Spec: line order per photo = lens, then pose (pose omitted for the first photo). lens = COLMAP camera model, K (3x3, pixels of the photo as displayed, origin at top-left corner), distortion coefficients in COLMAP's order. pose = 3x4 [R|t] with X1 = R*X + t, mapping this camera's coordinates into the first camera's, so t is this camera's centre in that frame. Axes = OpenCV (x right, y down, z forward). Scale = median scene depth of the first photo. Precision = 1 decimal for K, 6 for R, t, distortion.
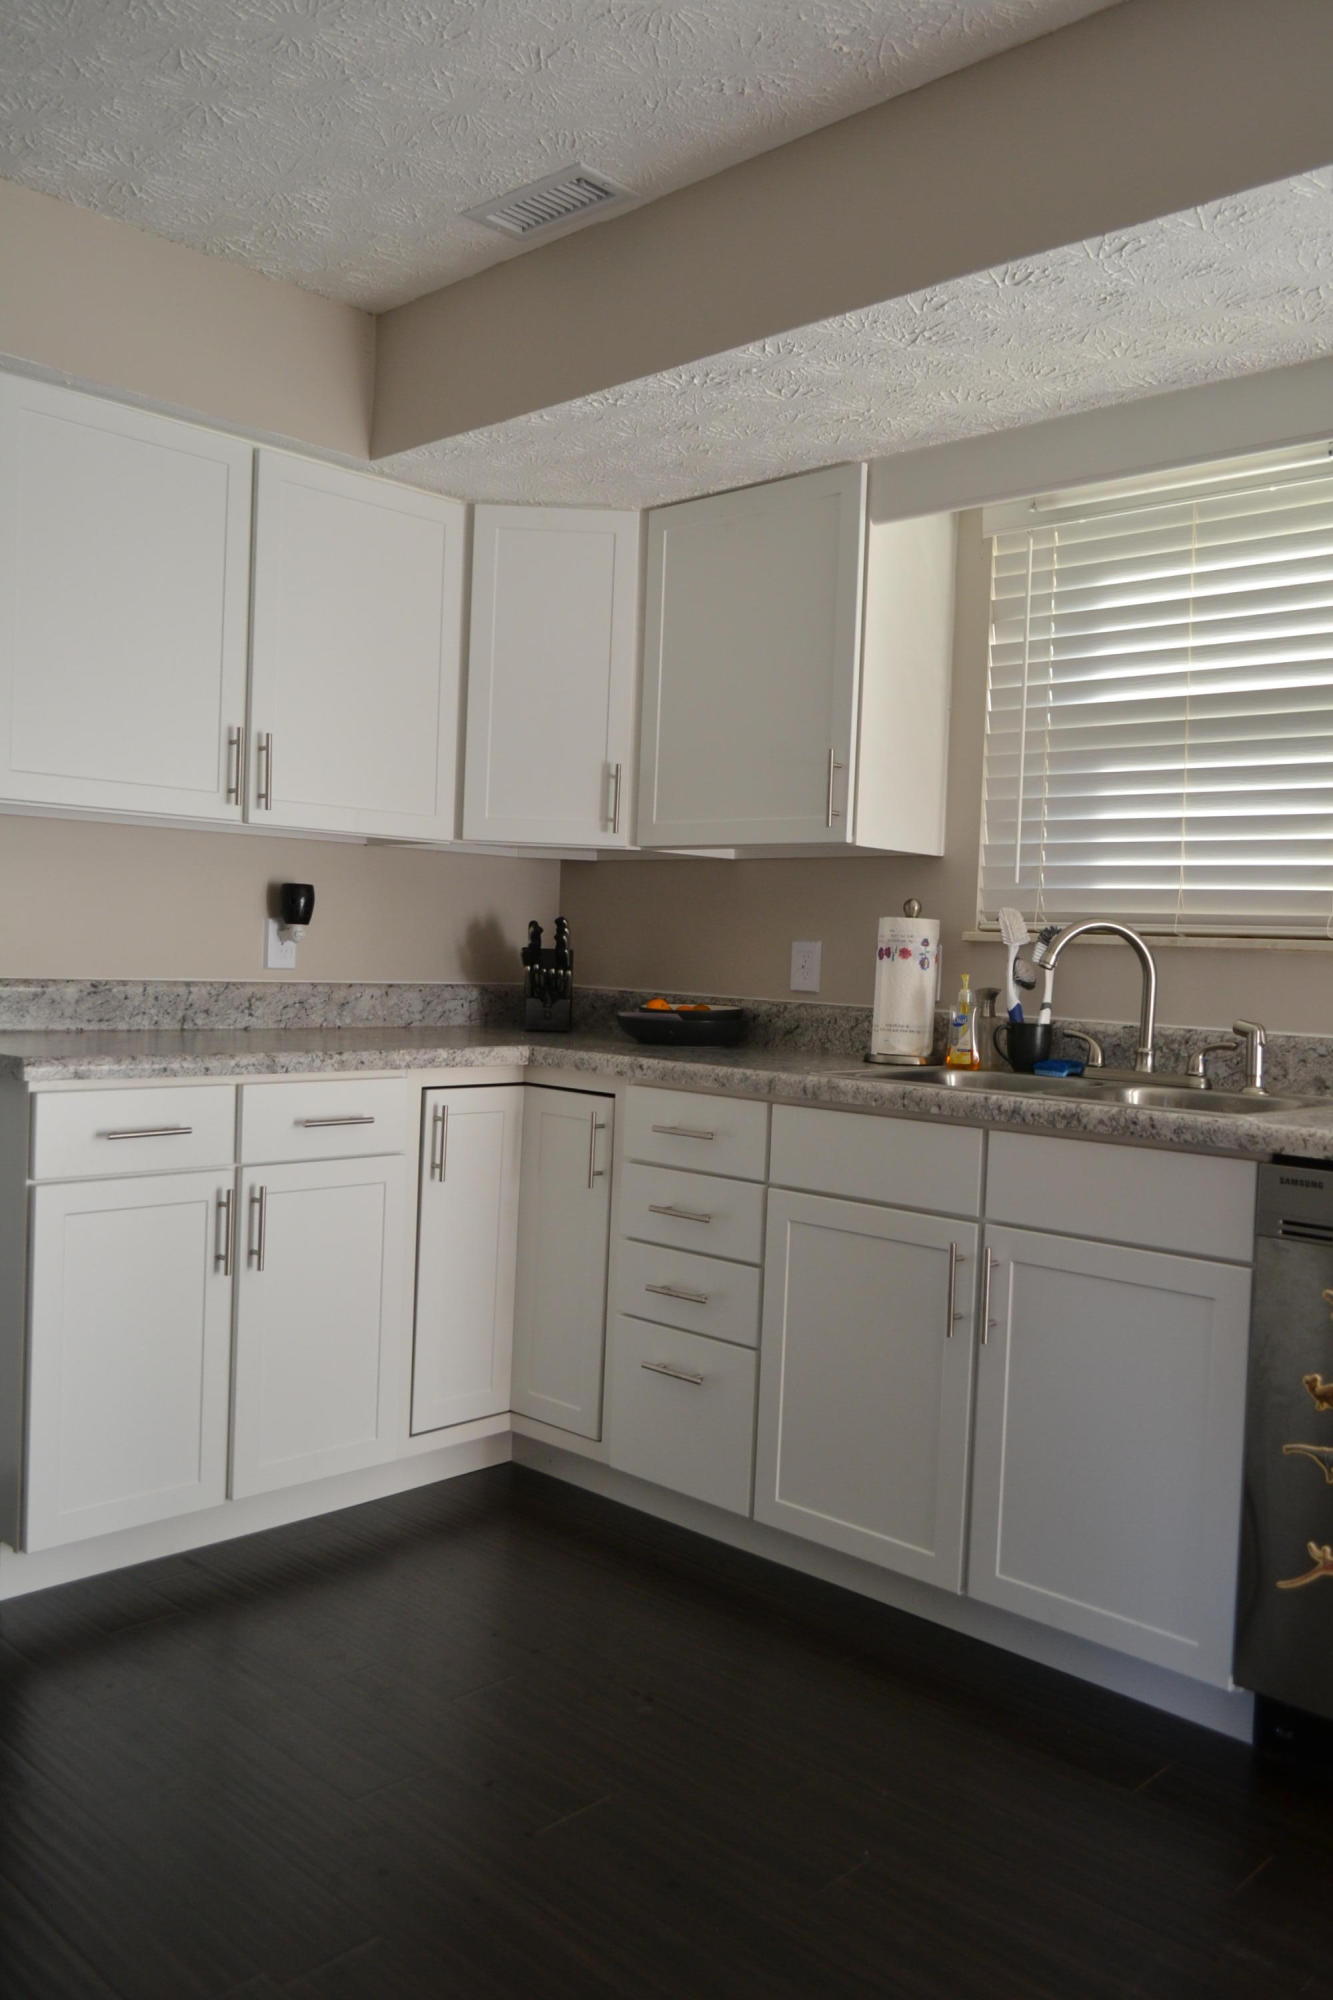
lens RADIAL K [[1586.1, 0, 666.4], [0, 1586.1, 999.3], [0, 0, 1]] dist [0.001923, 0.000285]
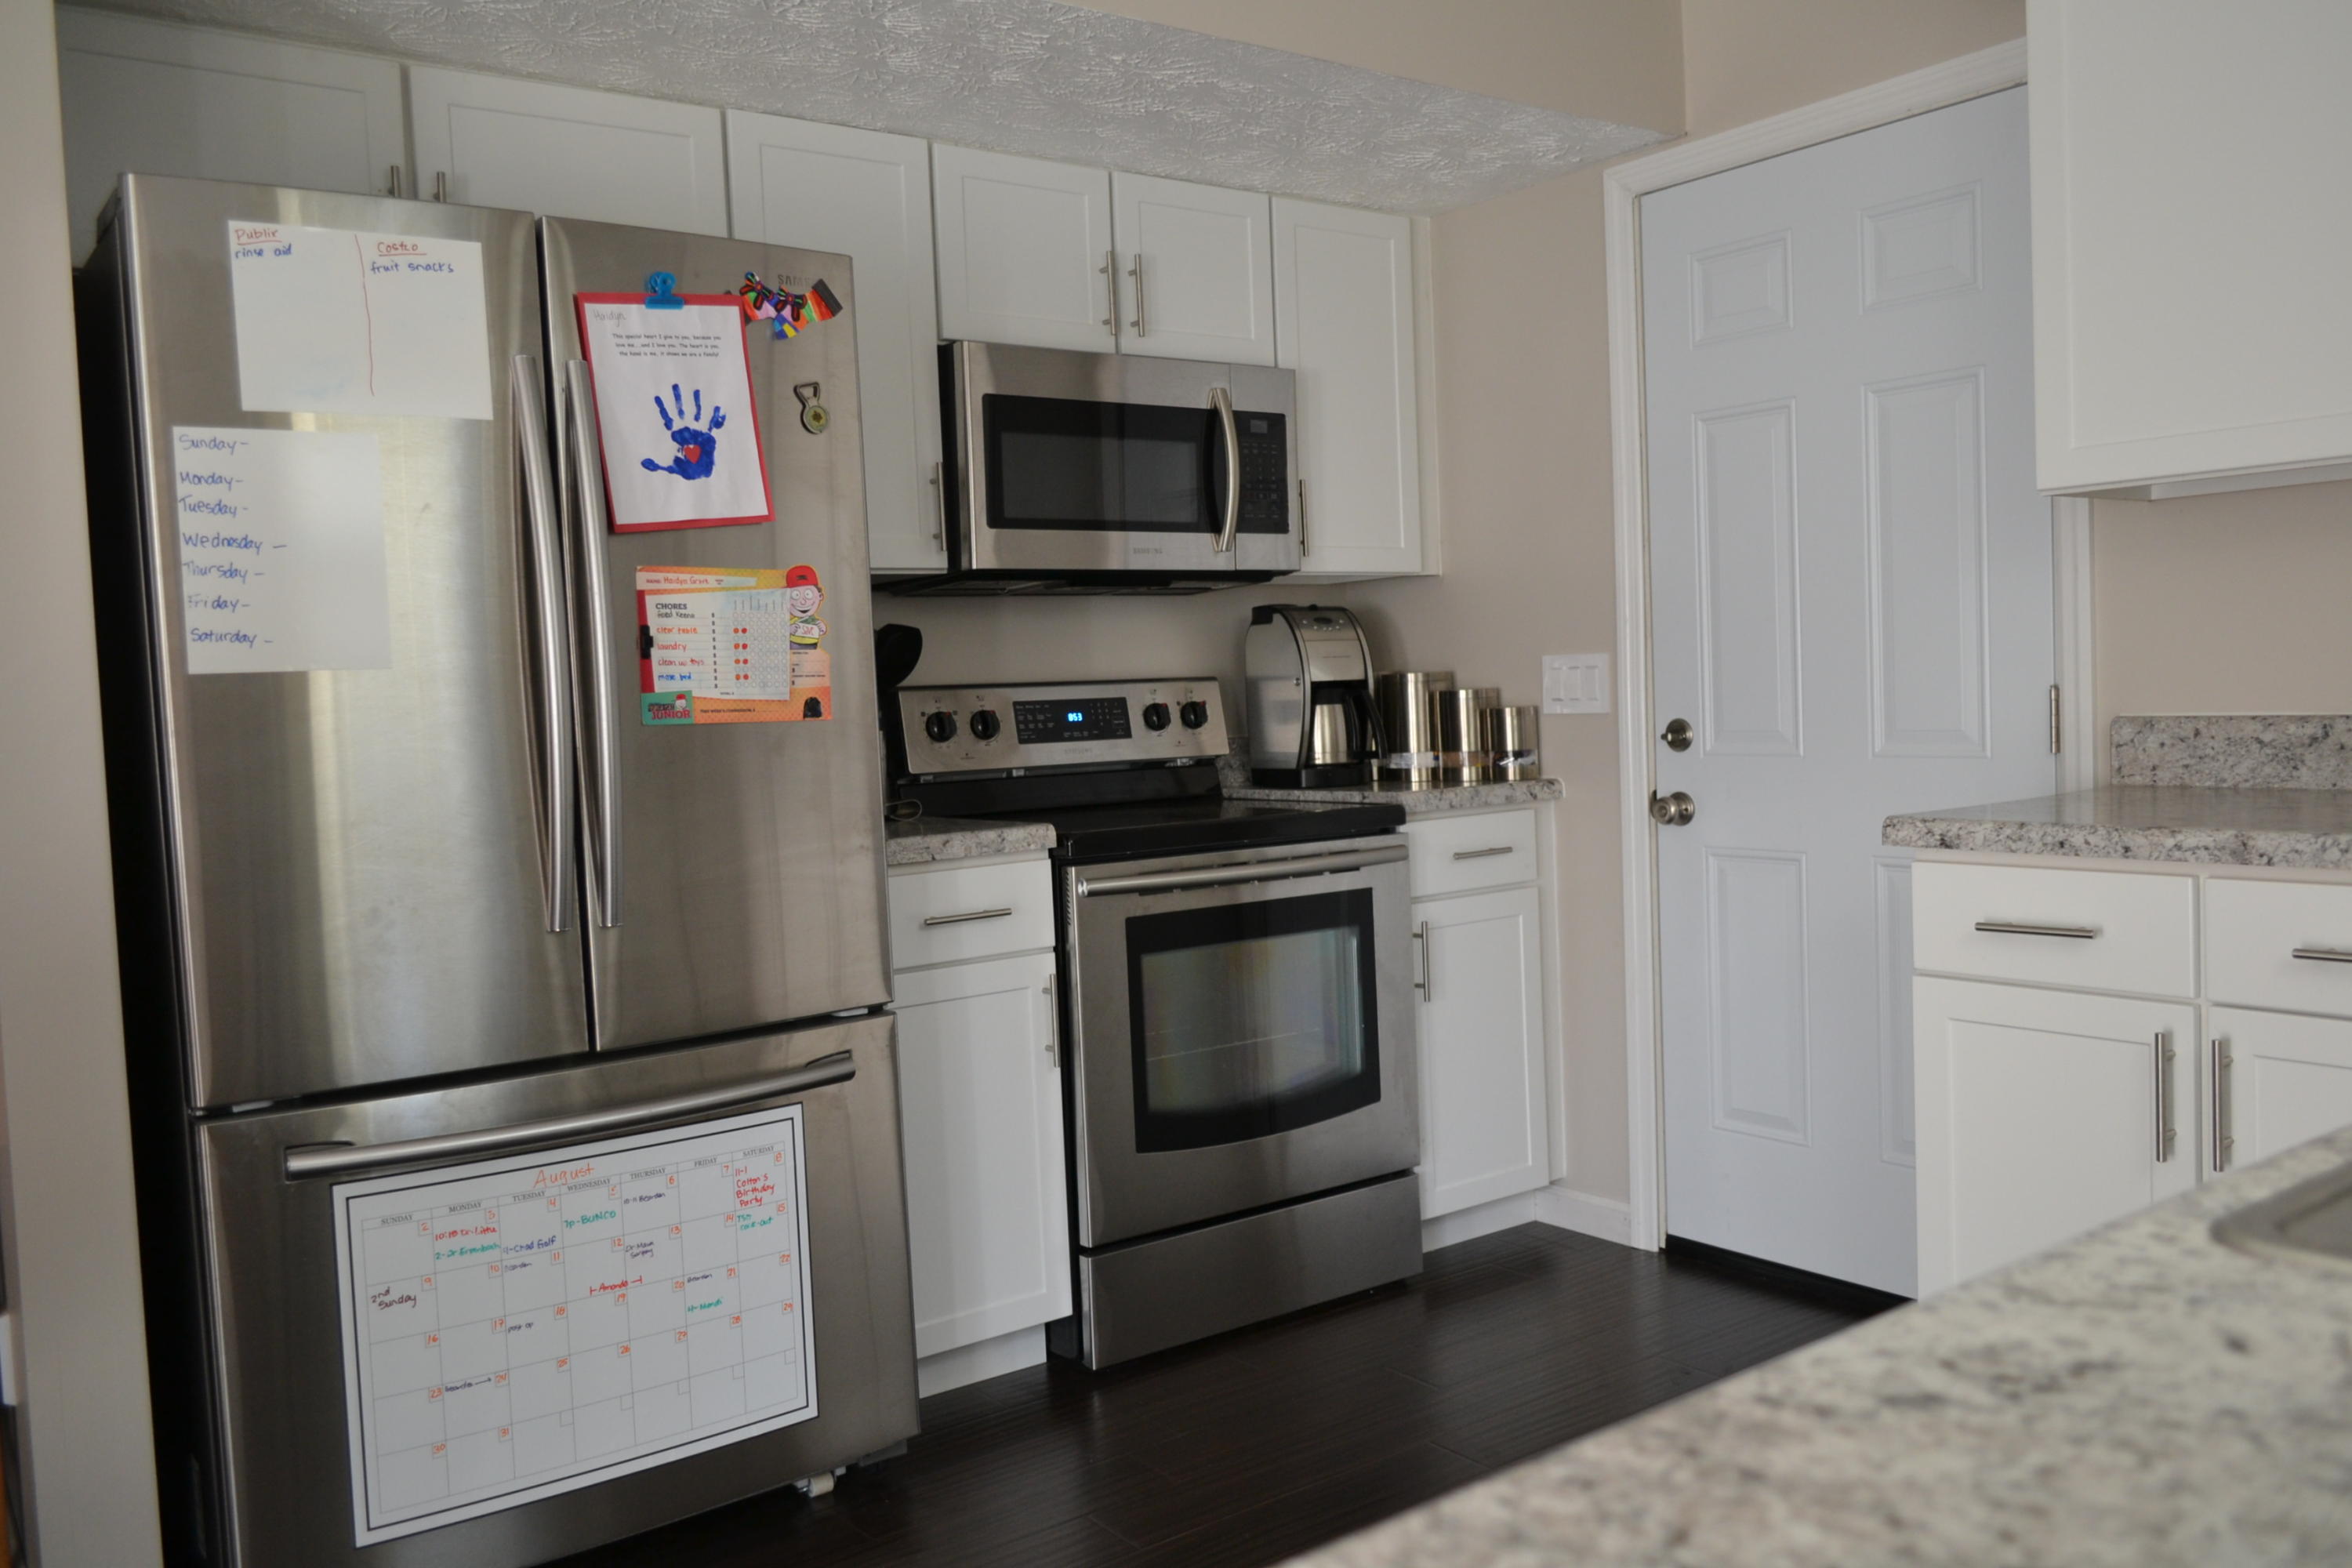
lens RADIAL K [[1865.2, 0, 1176.8], [0, 1865.2, 789.0], [0, 0, 1]] dist [0.001923, 0.000285]
pose [[-0.168352, 0.019510, -0.985534, 0.528155], [-0.000188, 0.999803, 0.019824, 0.003782], [0.985727, 0.003522, -0.168315, 0.718724]]
